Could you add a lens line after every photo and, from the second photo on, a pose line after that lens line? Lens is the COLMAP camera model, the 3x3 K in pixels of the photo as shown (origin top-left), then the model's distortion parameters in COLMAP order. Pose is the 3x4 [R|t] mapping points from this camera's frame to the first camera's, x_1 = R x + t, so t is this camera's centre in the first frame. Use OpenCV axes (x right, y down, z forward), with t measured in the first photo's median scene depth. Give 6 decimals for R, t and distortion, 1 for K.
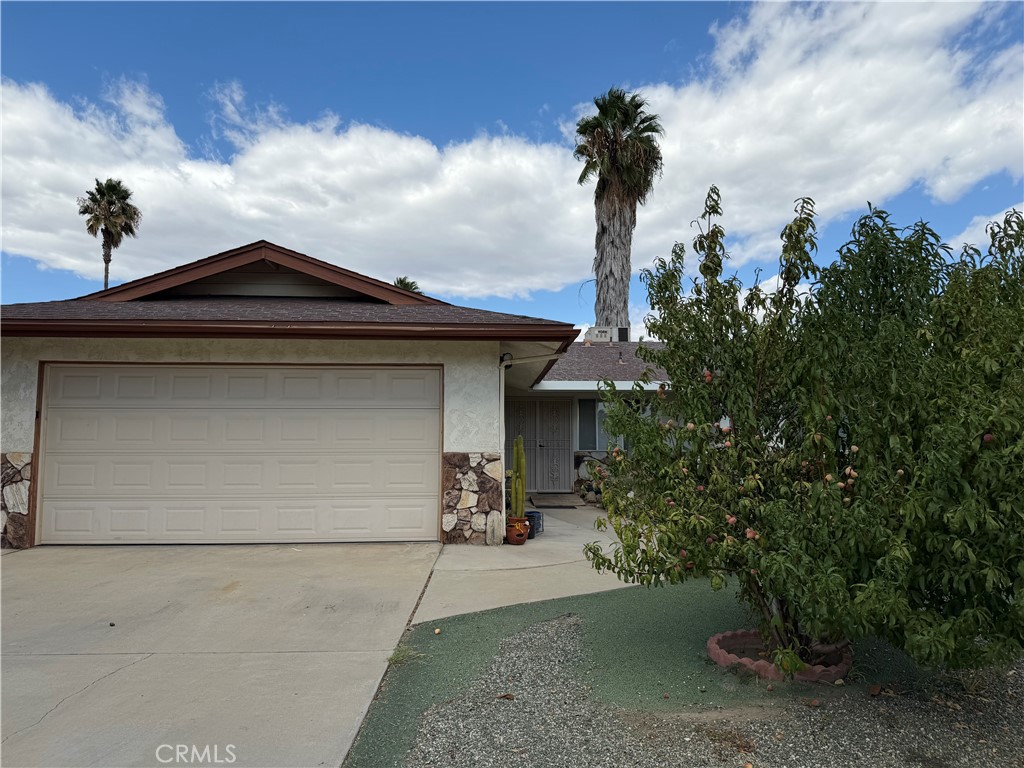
lens RADIAL K [[753.5, 0, 508.1], [0, 753.5, 380.3], [0, 0, 1]] dist [0.122306, -0.158916]
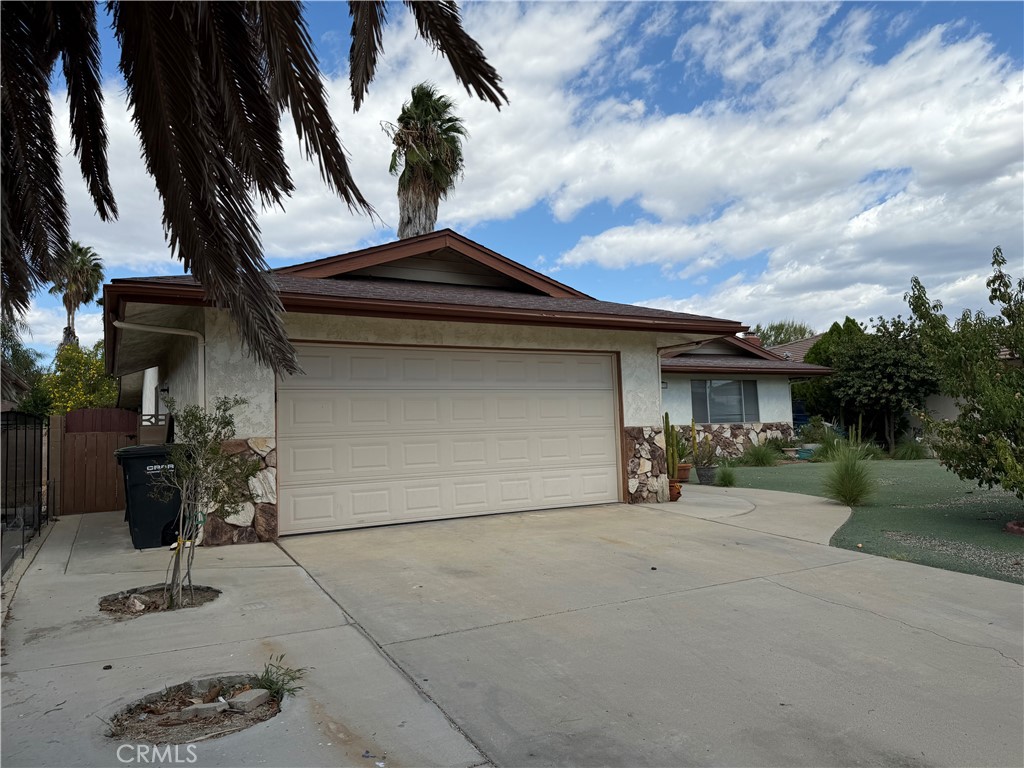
lens RADIAL K [[753.5, 0, 508.1], [0, 753.5, 380.3], [0, 0, 1]] dist [0.122306, -0.158916]
pose [[0.875033, 0.003919, 0.484047, -0.747551], [-0.011919, 0.999838, 0.013451, 0.008608], [-0.483916, -0.017540, 0.874939, 0.056015]]
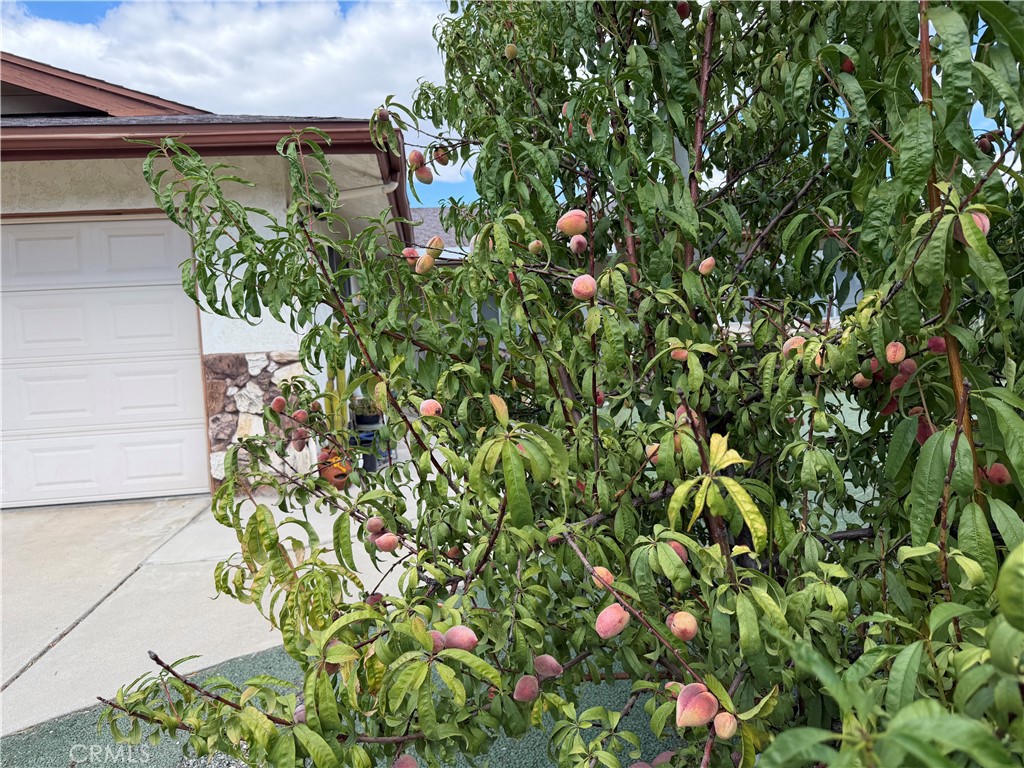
lens RADIAL K [[753.5, 0, 508.1], [0, 753.5, 380.3], [0, 0, 1]] dist [0.122306, -0.158916]
pose [[0.995917, -0.058394, 0.068840, 0.107910], [0.047704, 0.987863, 0.147818, 0.032885], [-0.076637, -0.143930, 0.986616, 0.334092]]
